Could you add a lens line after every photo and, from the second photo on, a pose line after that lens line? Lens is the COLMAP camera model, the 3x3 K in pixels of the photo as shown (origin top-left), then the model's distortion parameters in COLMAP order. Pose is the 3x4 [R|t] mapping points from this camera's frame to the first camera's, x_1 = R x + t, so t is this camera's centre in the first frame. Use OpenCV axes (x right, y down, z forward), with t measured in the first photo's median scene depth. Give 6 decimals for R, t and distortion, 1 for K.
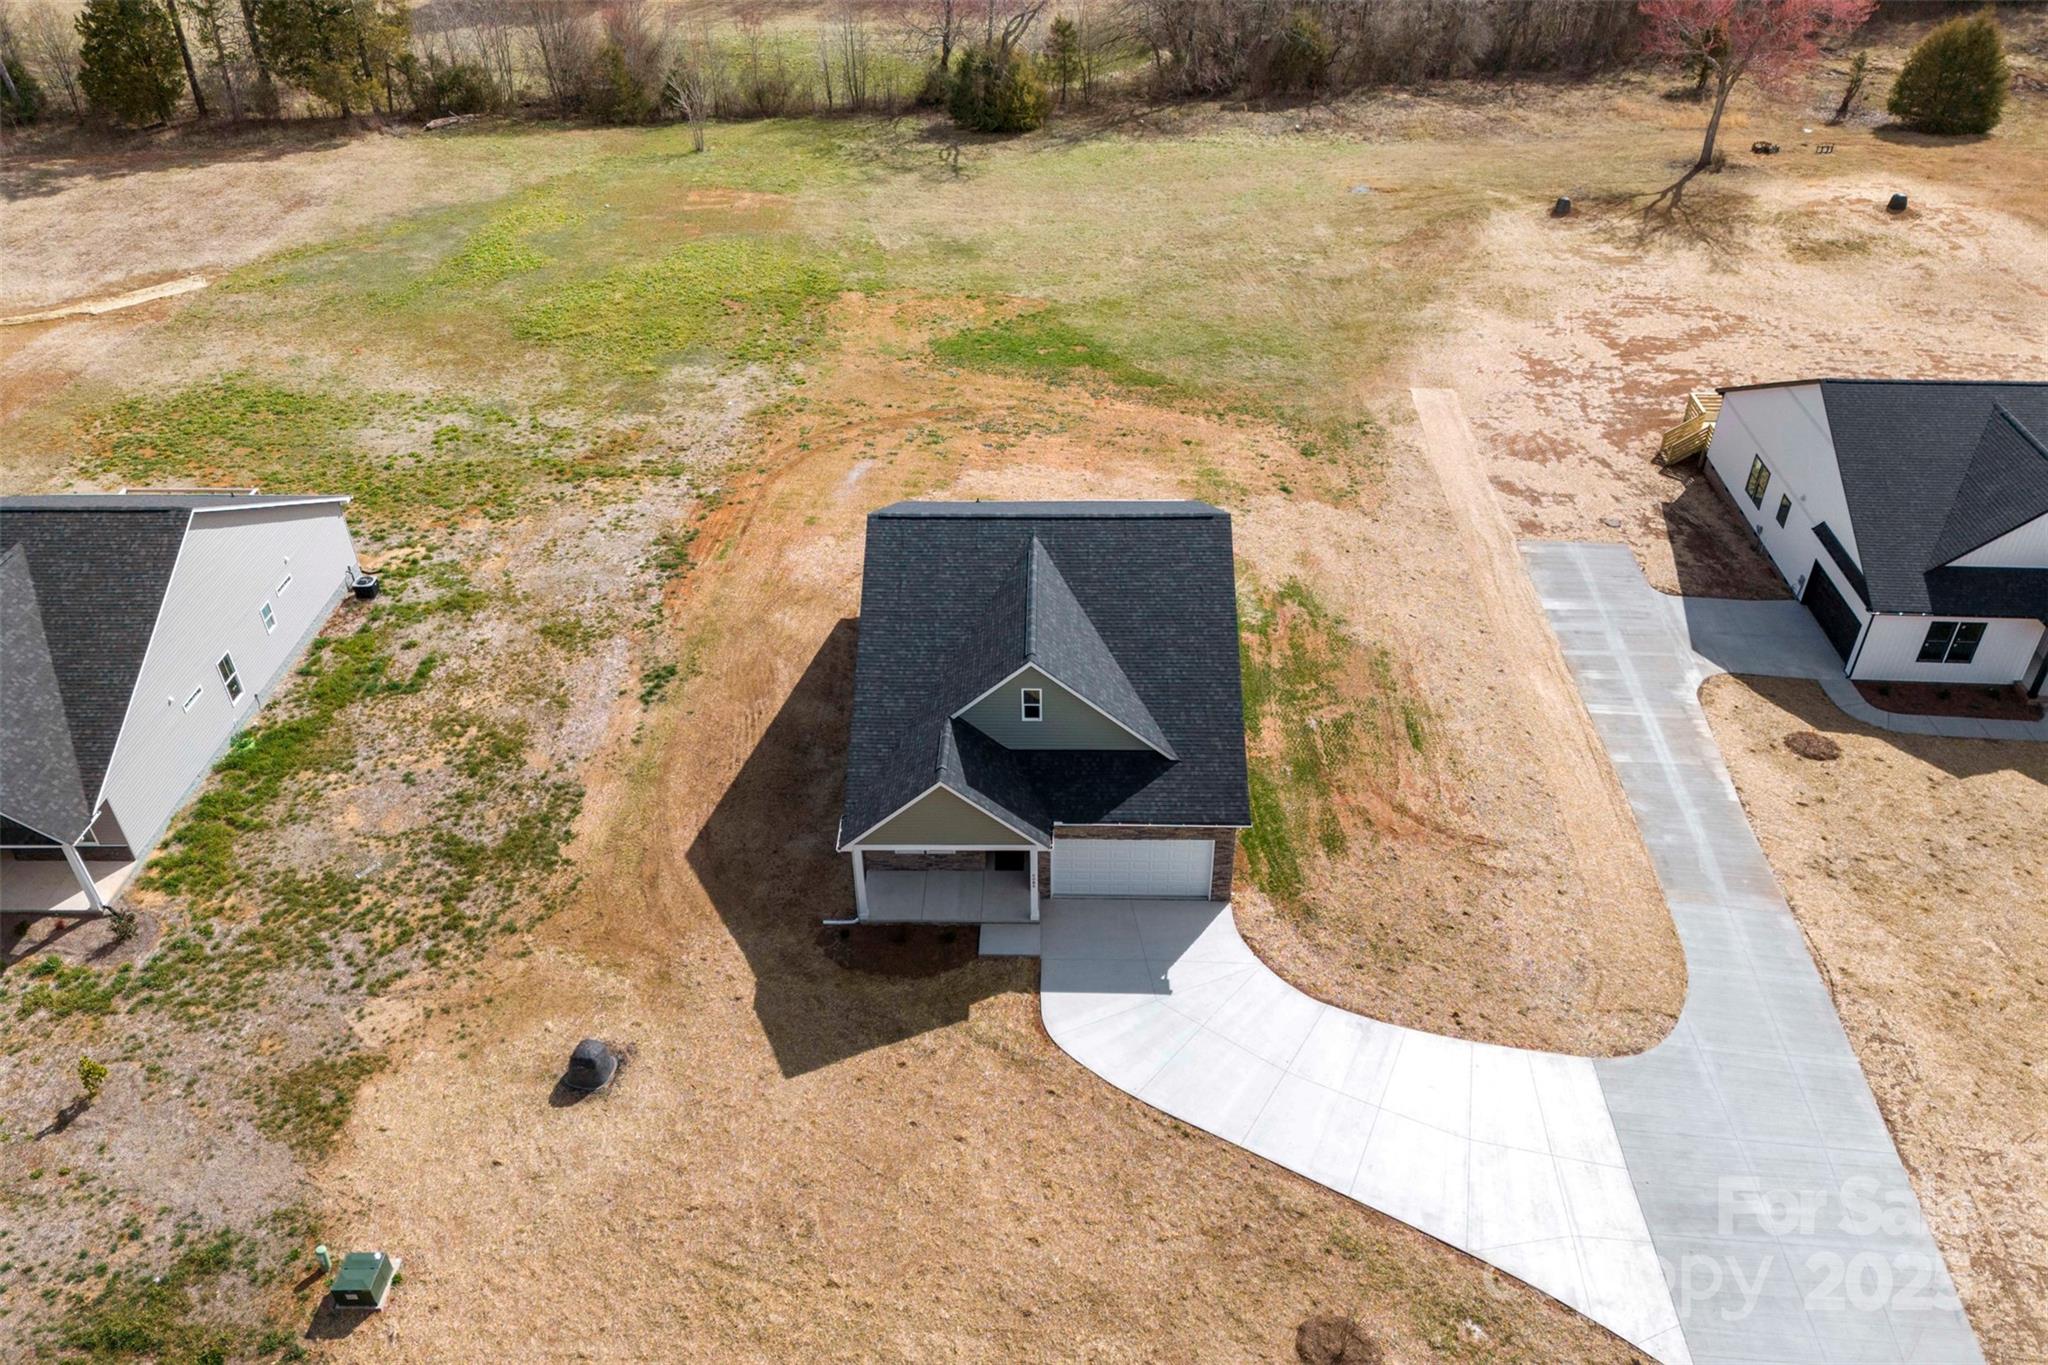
lens RADIAL K [[1514.1, 0, 1024.9], [0, 1514.1, 651.6], [0, 0, 1]] dist [0.139095, -0.265796]
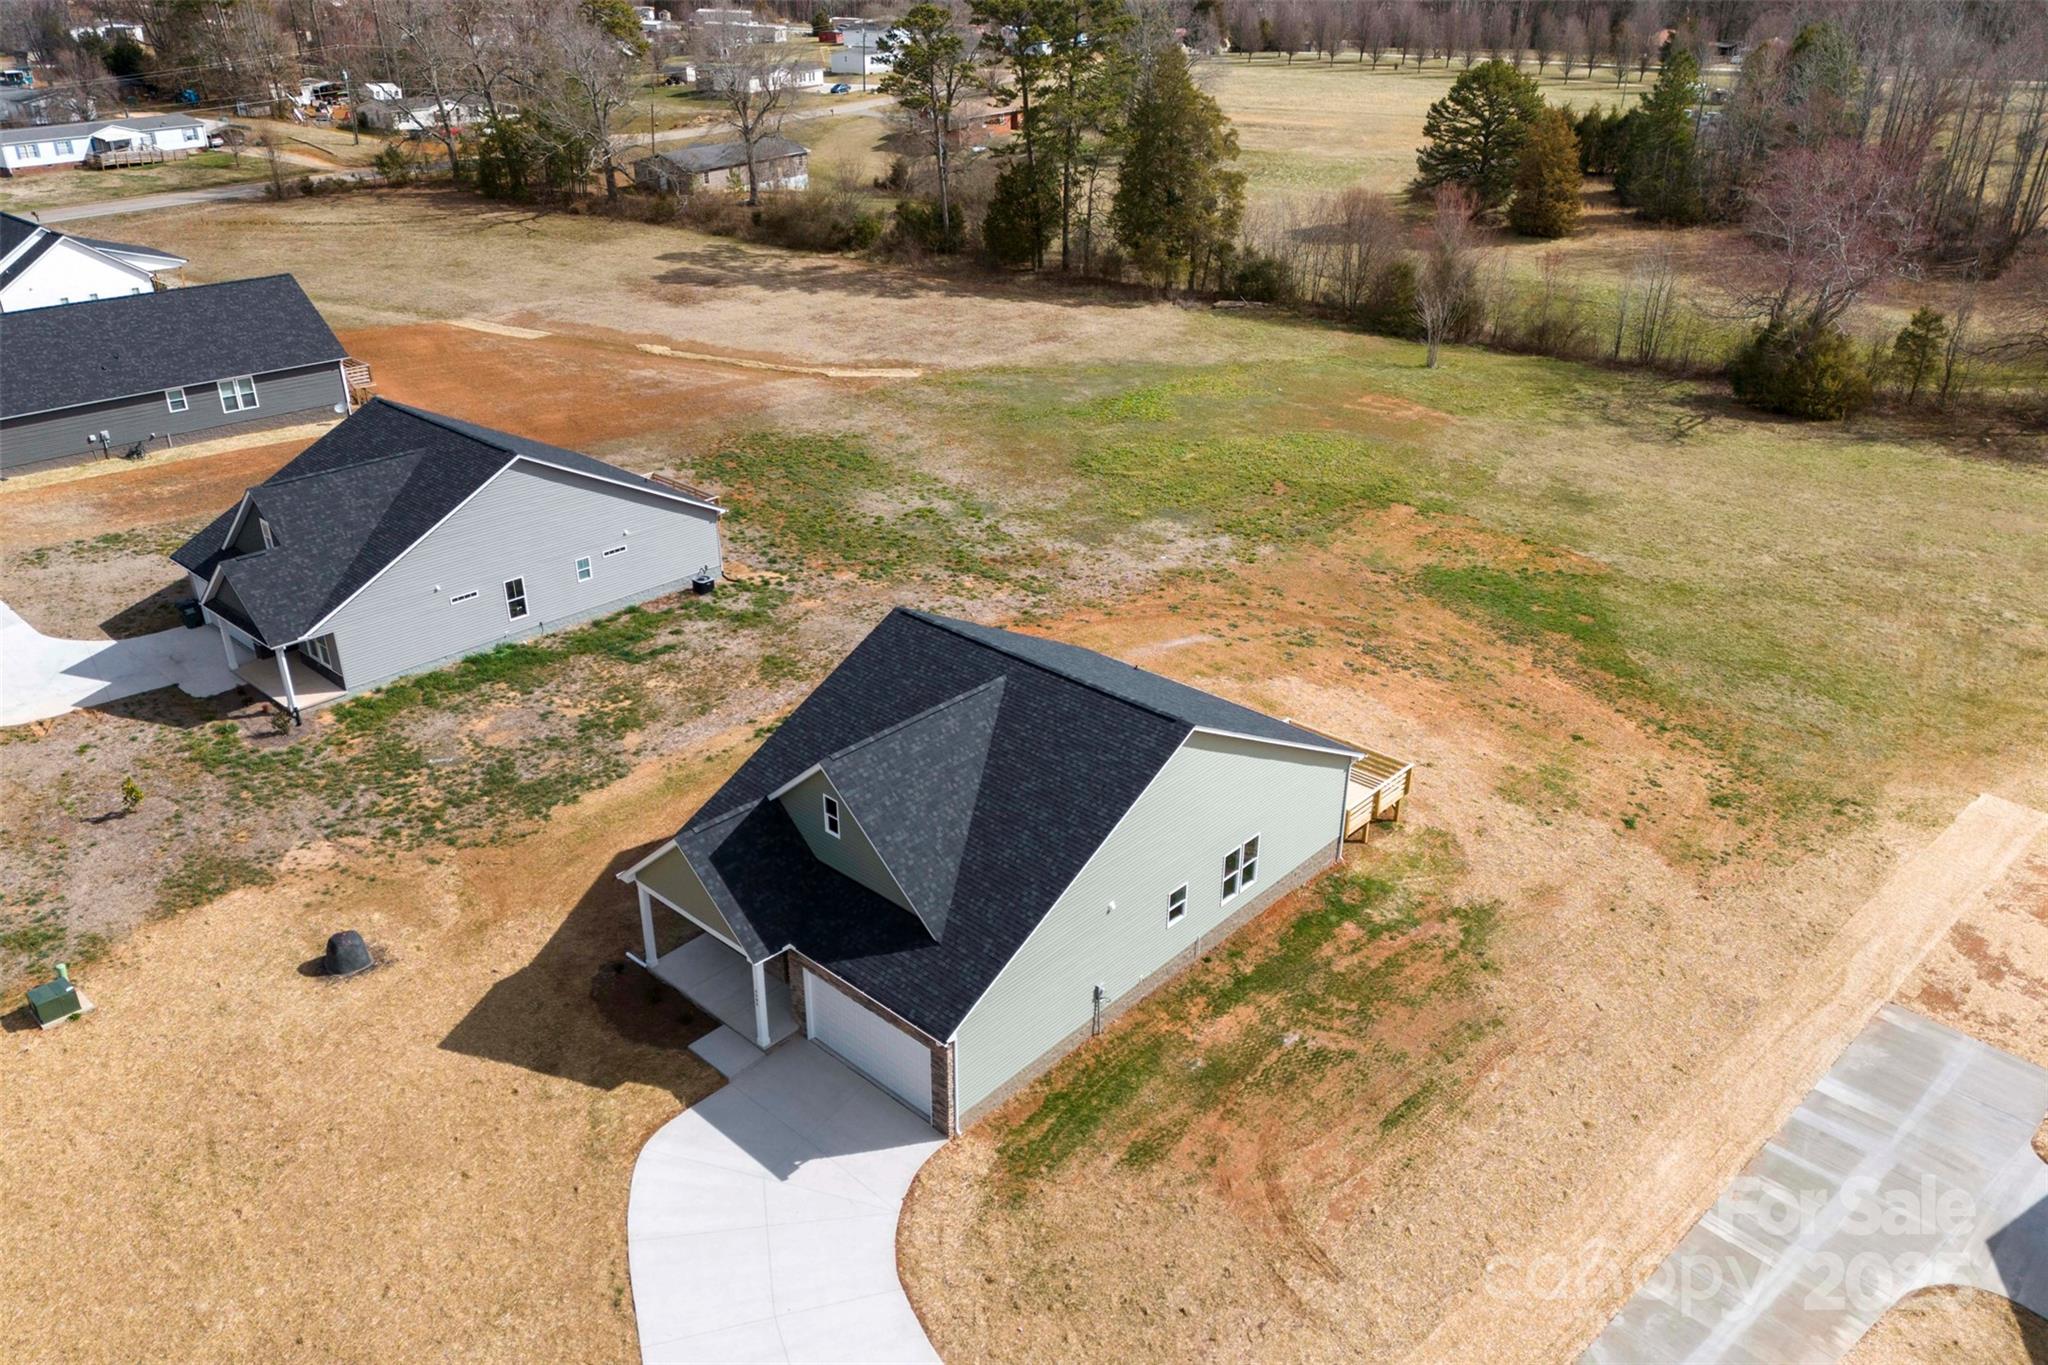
lens RADIAL K [[1496.6, 0, 1024.0], [0, 1496.6, 682.5], [0, 0, 1]] dist [0.089976, -0.086526]
pose [[0.751640, 0.306229, -0.584176, 0.370436], [-0.384594, 0.923021, -0.010990, -0.046121], [0.535841, 0.232931, 0.811553, 0.195726]]
